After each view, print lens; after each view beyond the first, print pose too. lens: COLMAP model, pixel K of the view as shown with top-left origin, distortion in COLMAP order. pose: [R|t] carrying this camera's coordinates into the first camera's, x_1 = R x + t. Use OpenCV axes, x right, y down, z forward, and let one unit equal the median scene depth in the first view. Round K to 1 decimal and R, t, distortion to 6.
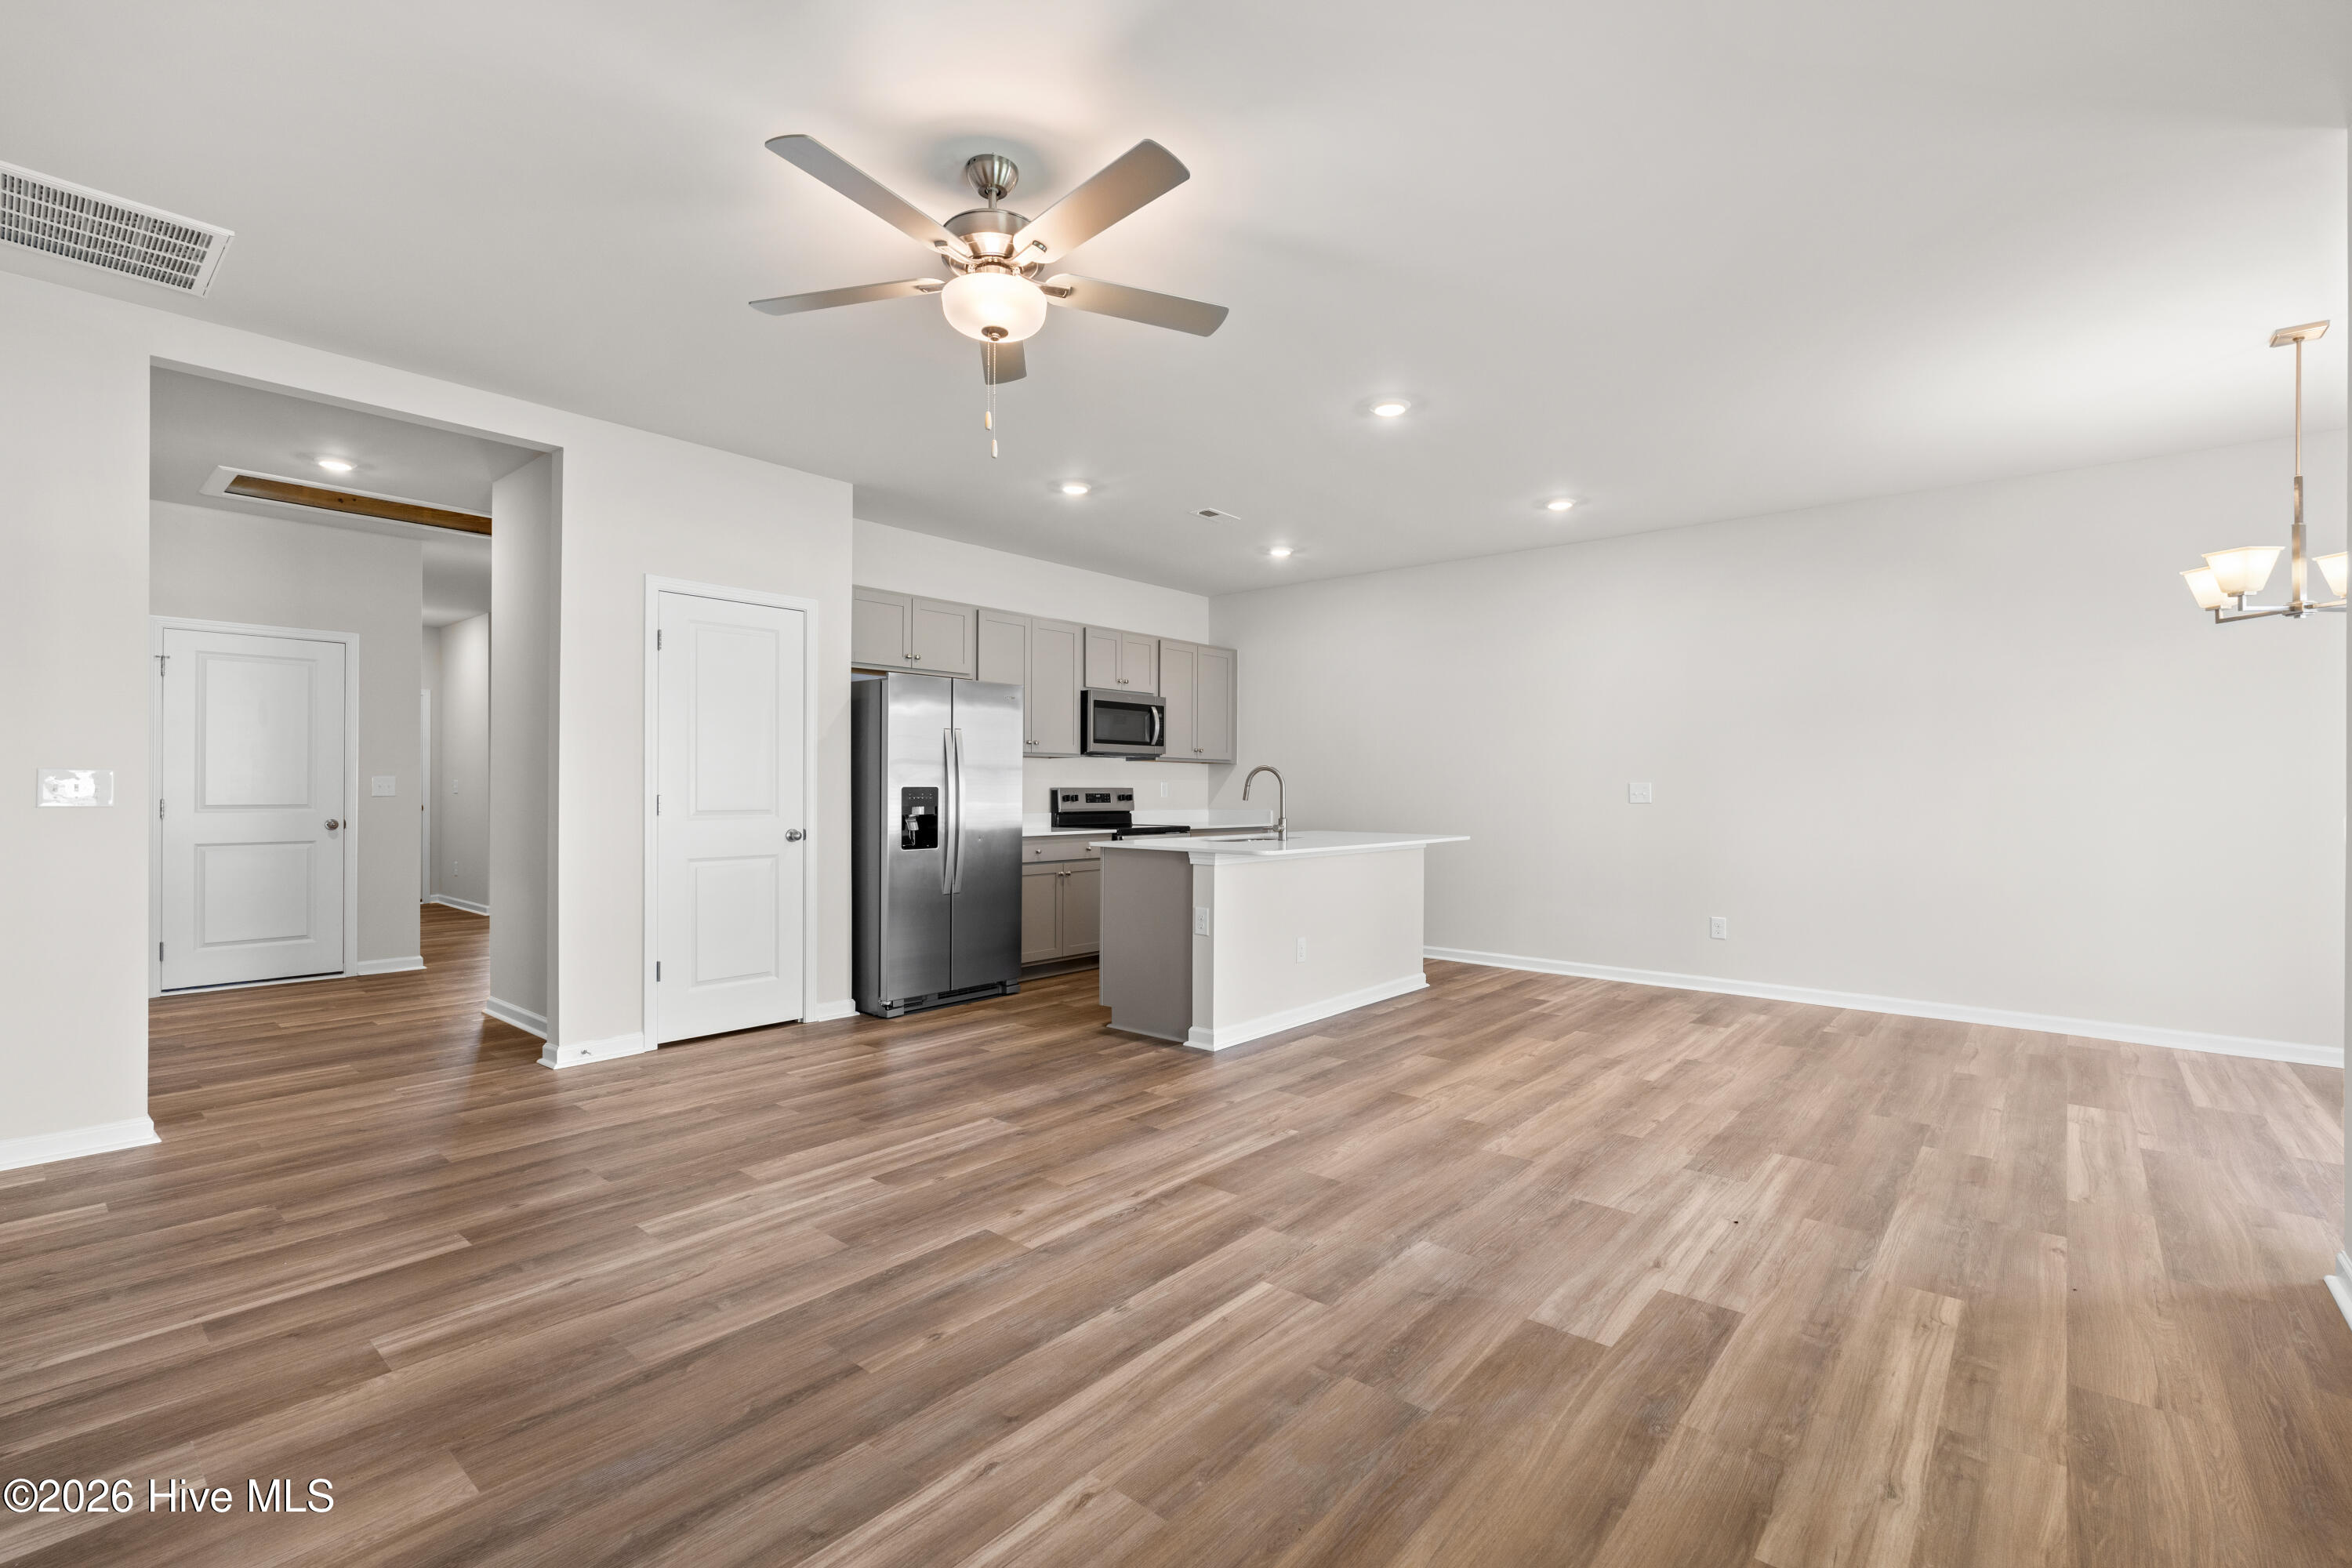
lens RADIAL K [[1038.0, 0, 1175.7], [0, 1038.0, 792.0], [0, 0, 1]] dist [-0.005692, -0.000132]
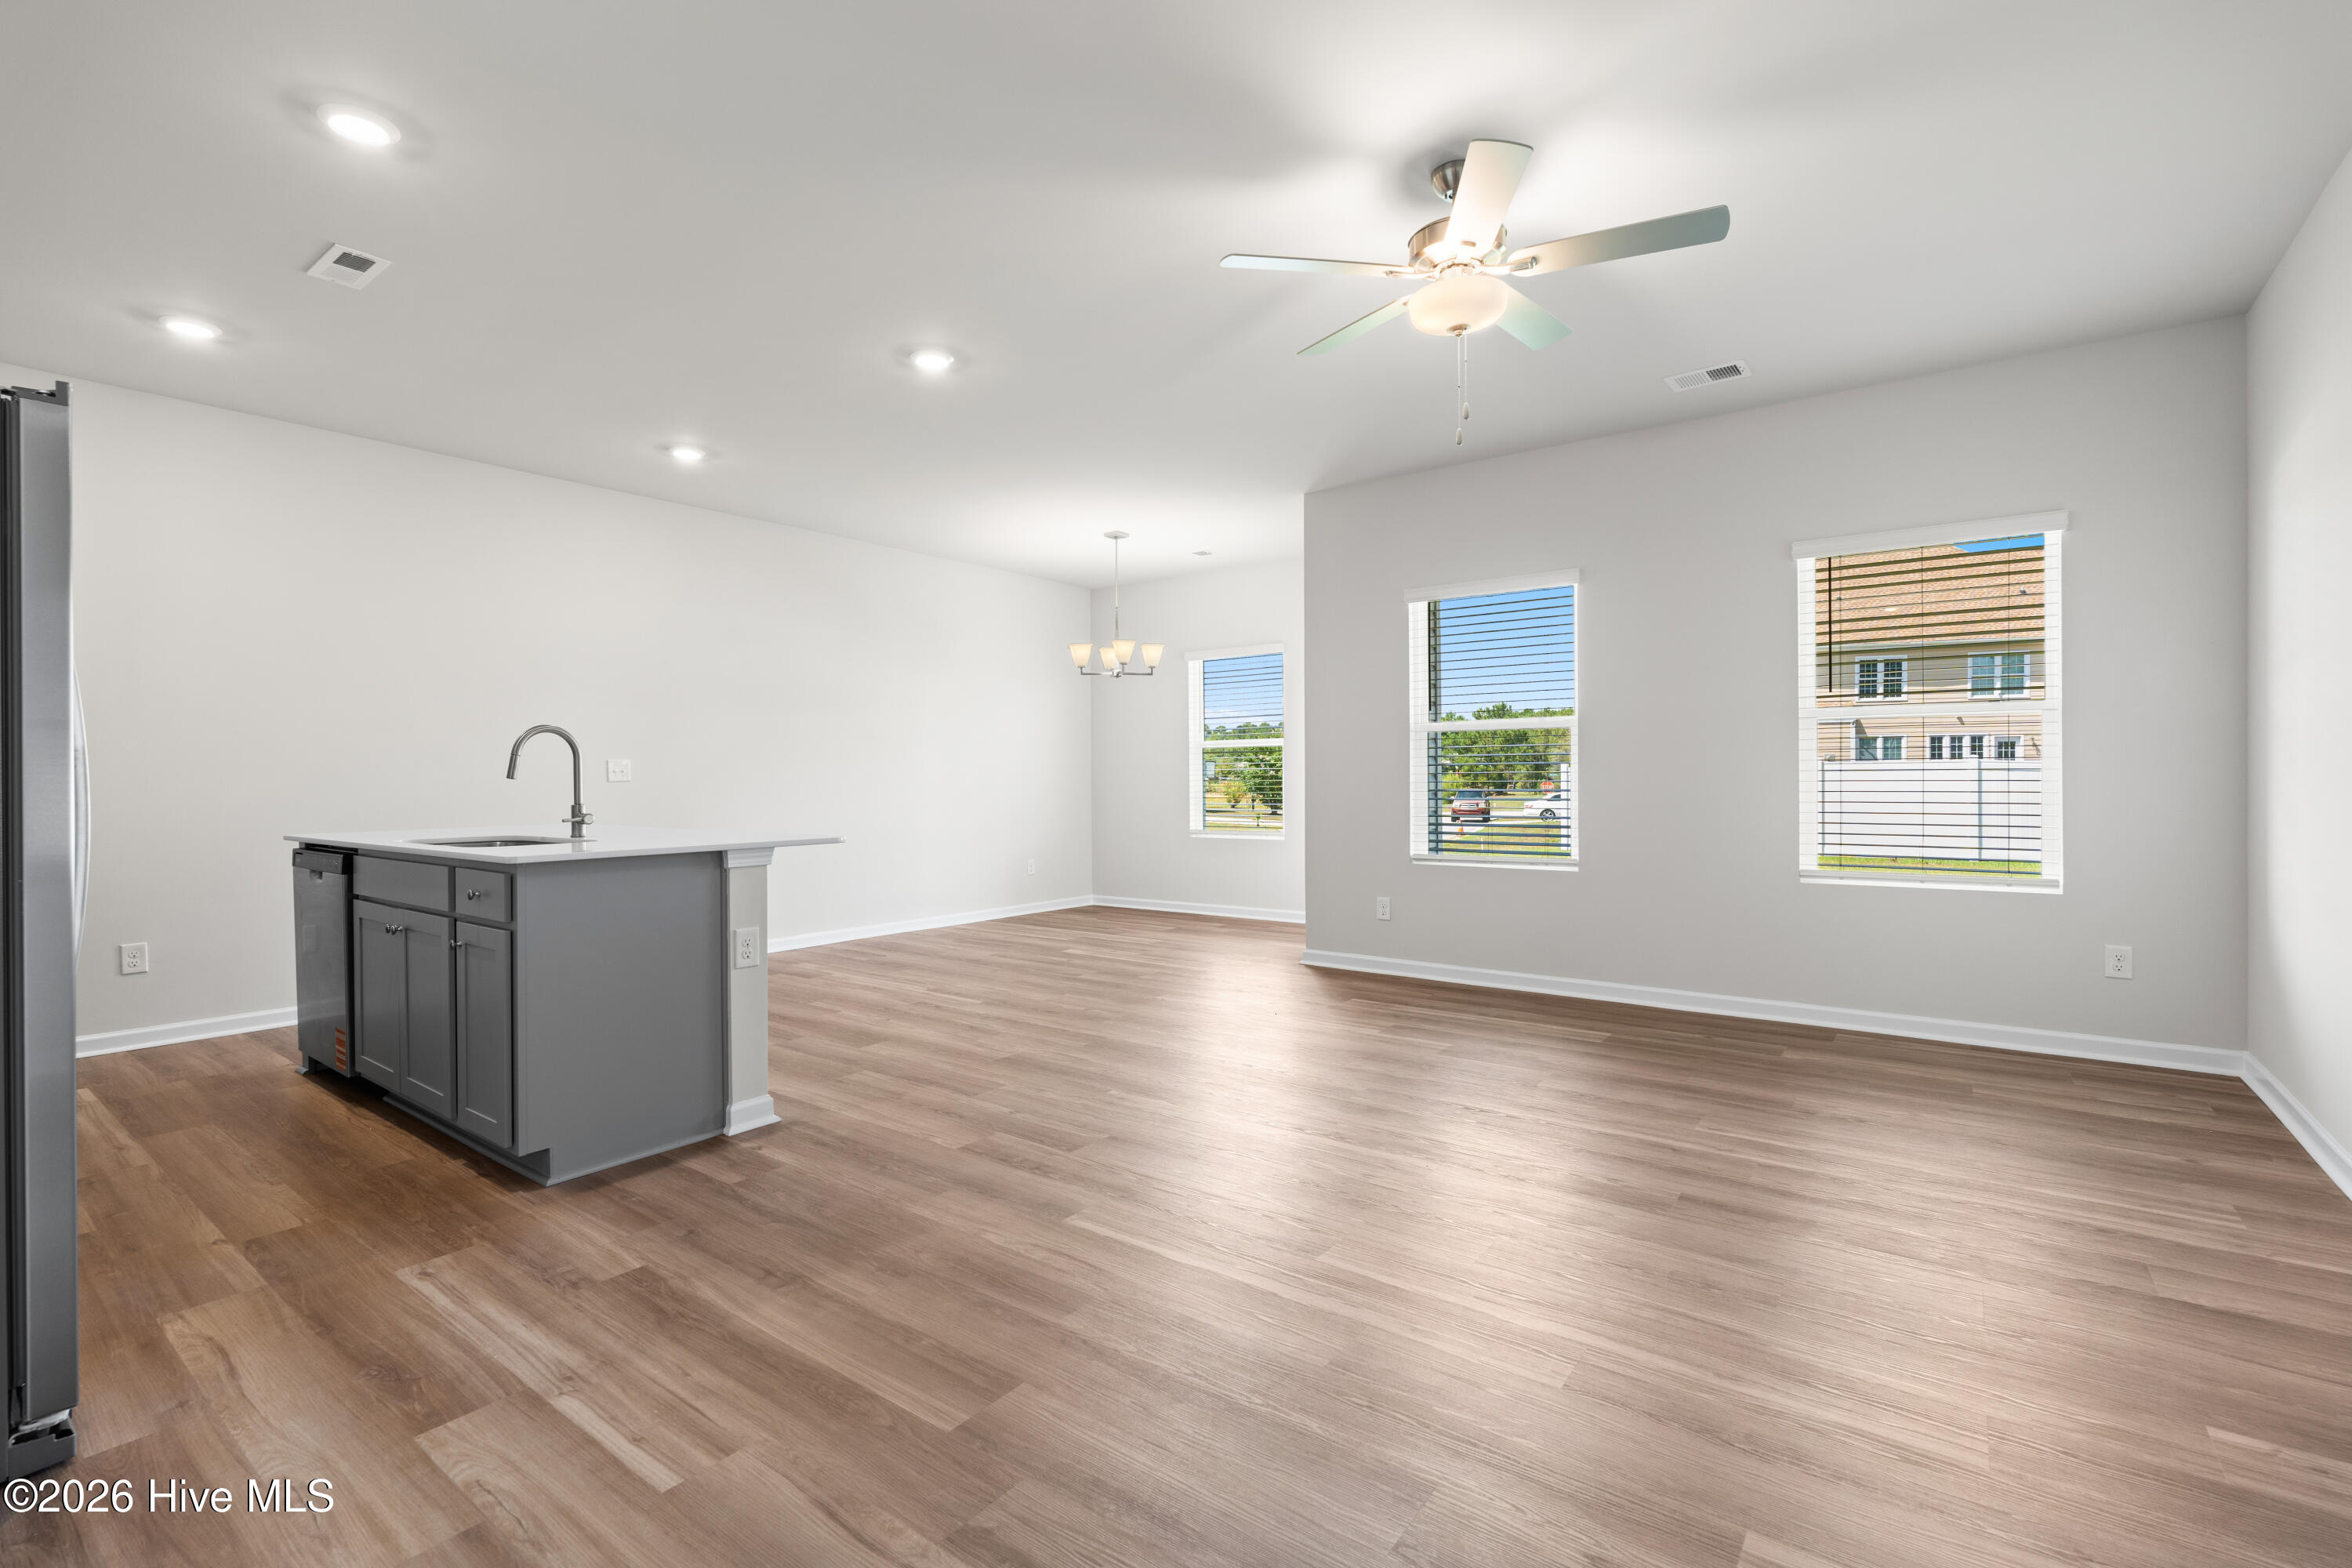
lens RADIAL K [[1038.0, 0, 1175.7], [0, 1038.0, 792.0], [0, 0, 1]] dist [-0.005692, -0.000132]
pose [[-0.063970, -0.018566, 0.997779, -0.727174], [0.006302, 0.999799, 0.019007, 0.008888], [-0.997932, 0.007504, -0.063840, 0.800906]]
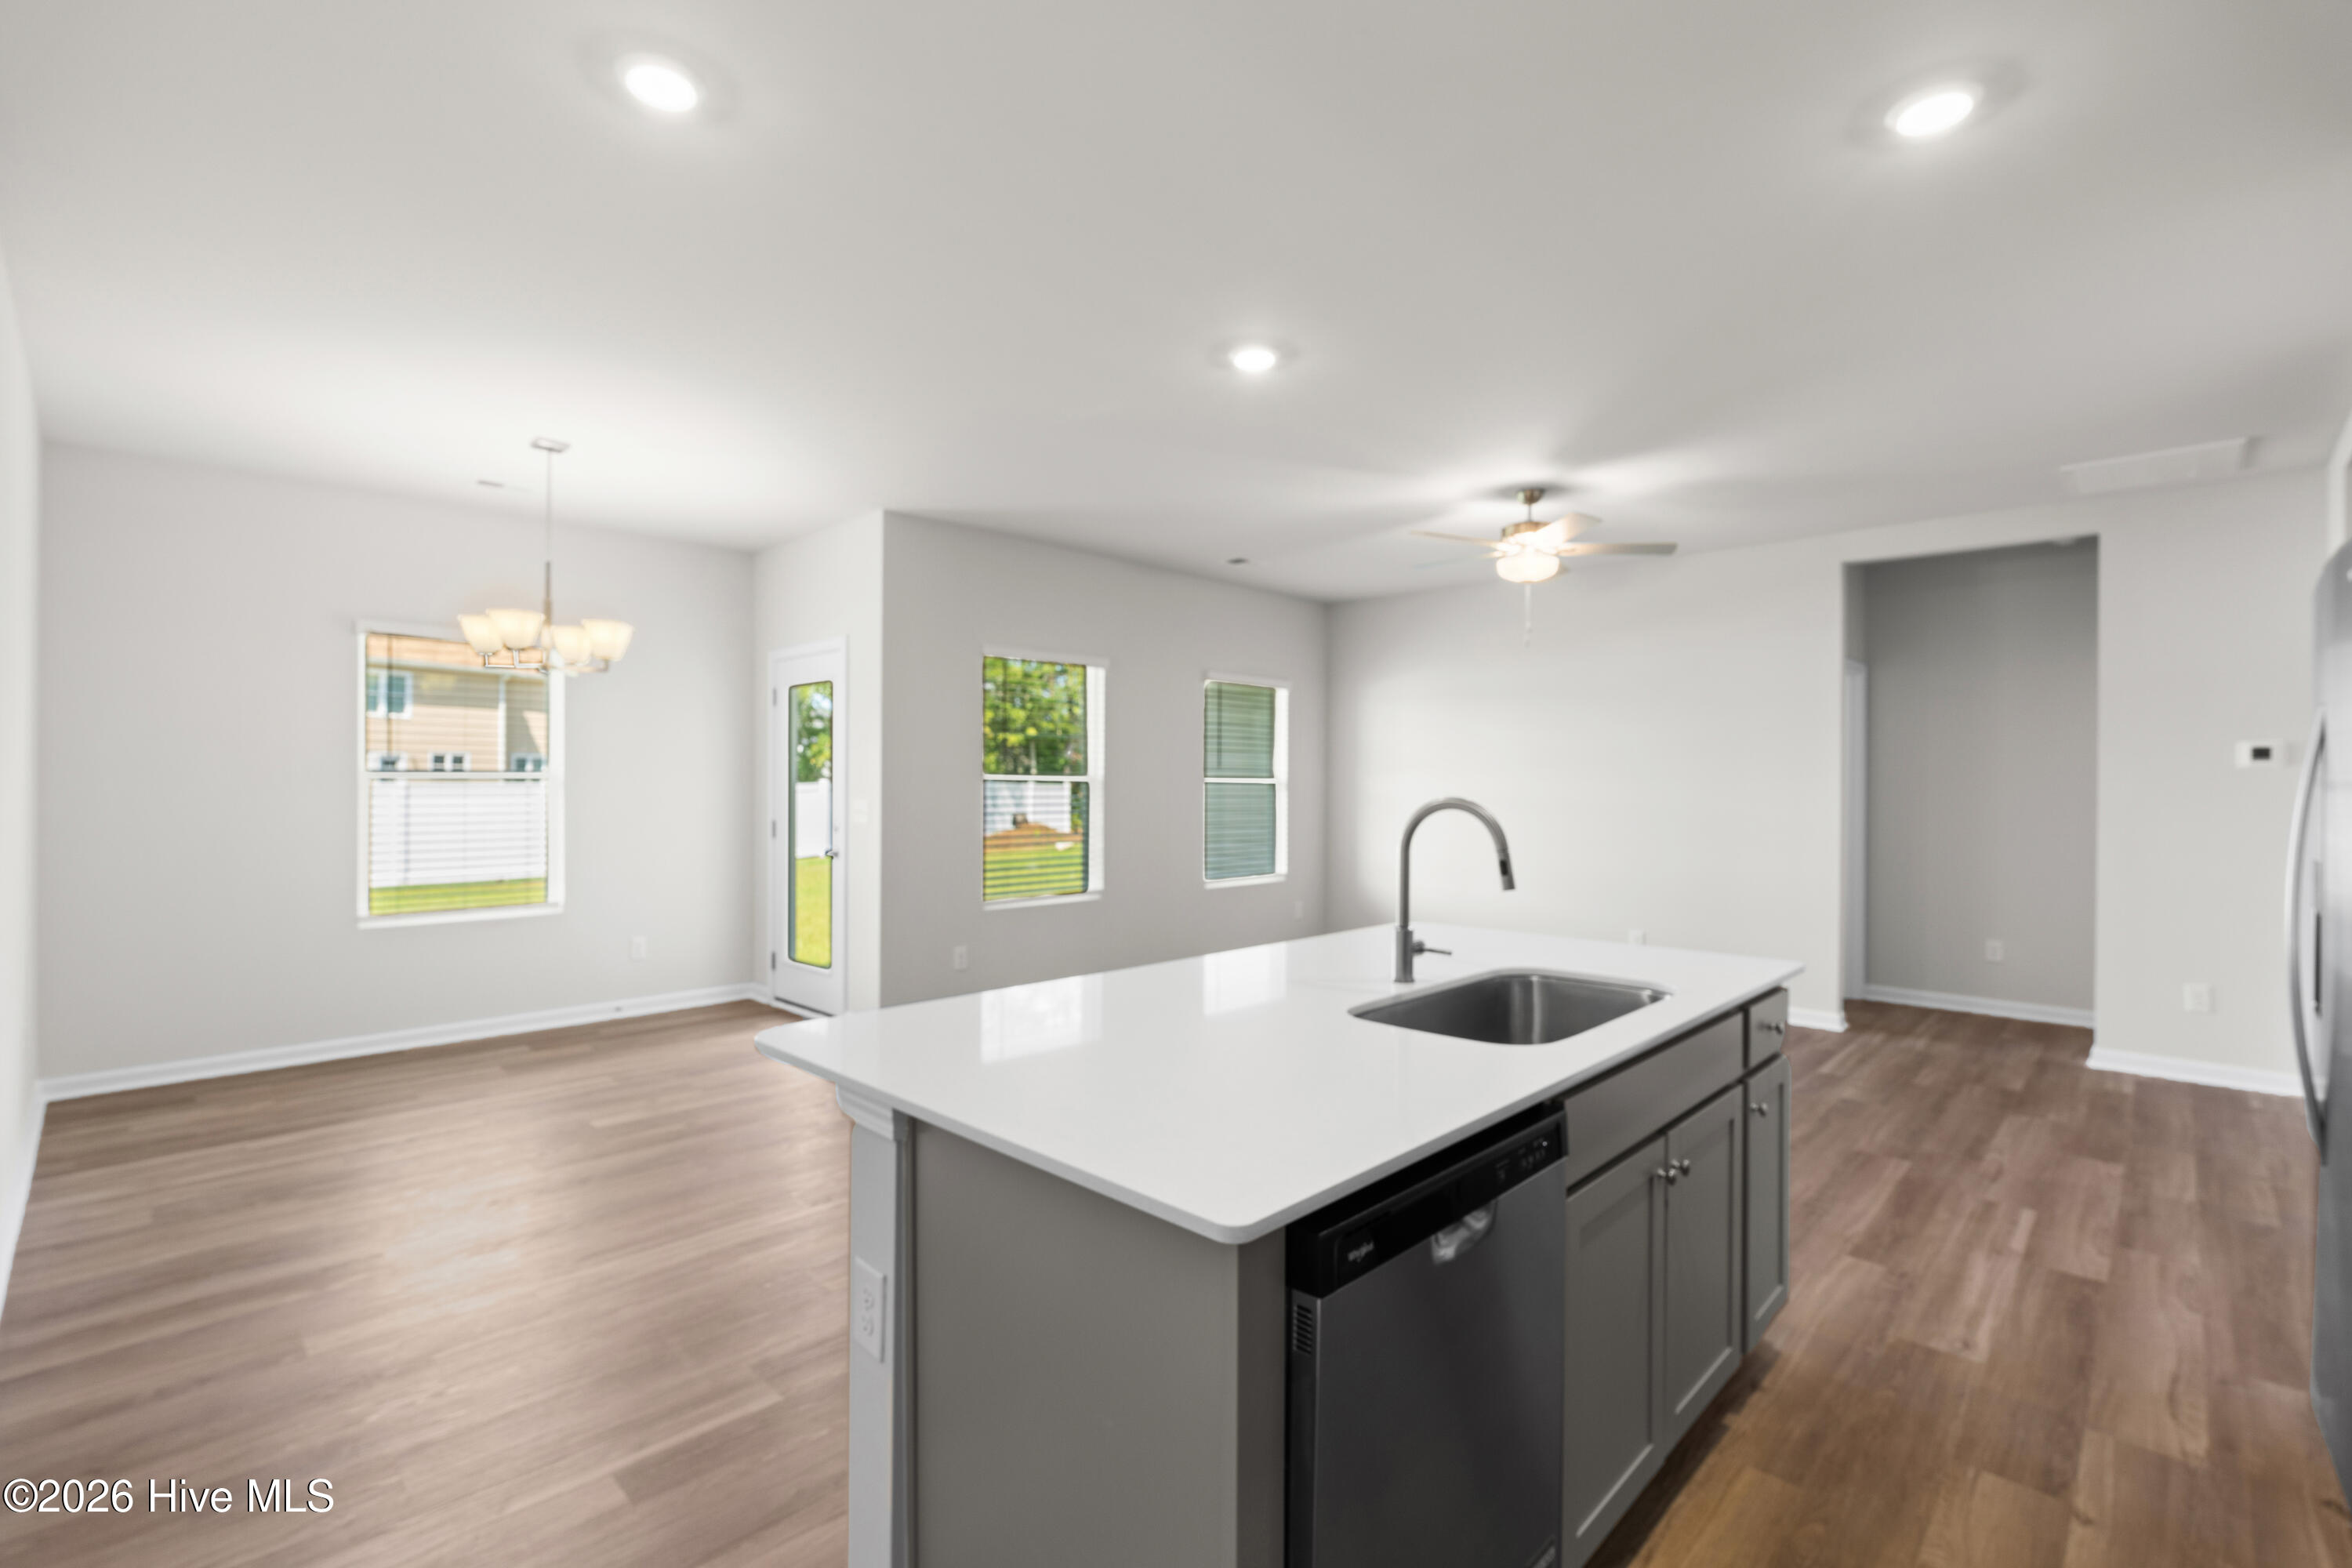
lens RADIAL K [[1038.0, 0, 1175.7], [0, 1038.0, 792.0], [0, 0, 1]] dist [-0.005692, -0.000132]
pose [[-0.997836, -0.010326, 0.064930, 0.202371], [-0.009854, 0.999923, 0.007581, -0.035880], [-0.065004, 0.006925, -0.997861, 1.723656]]
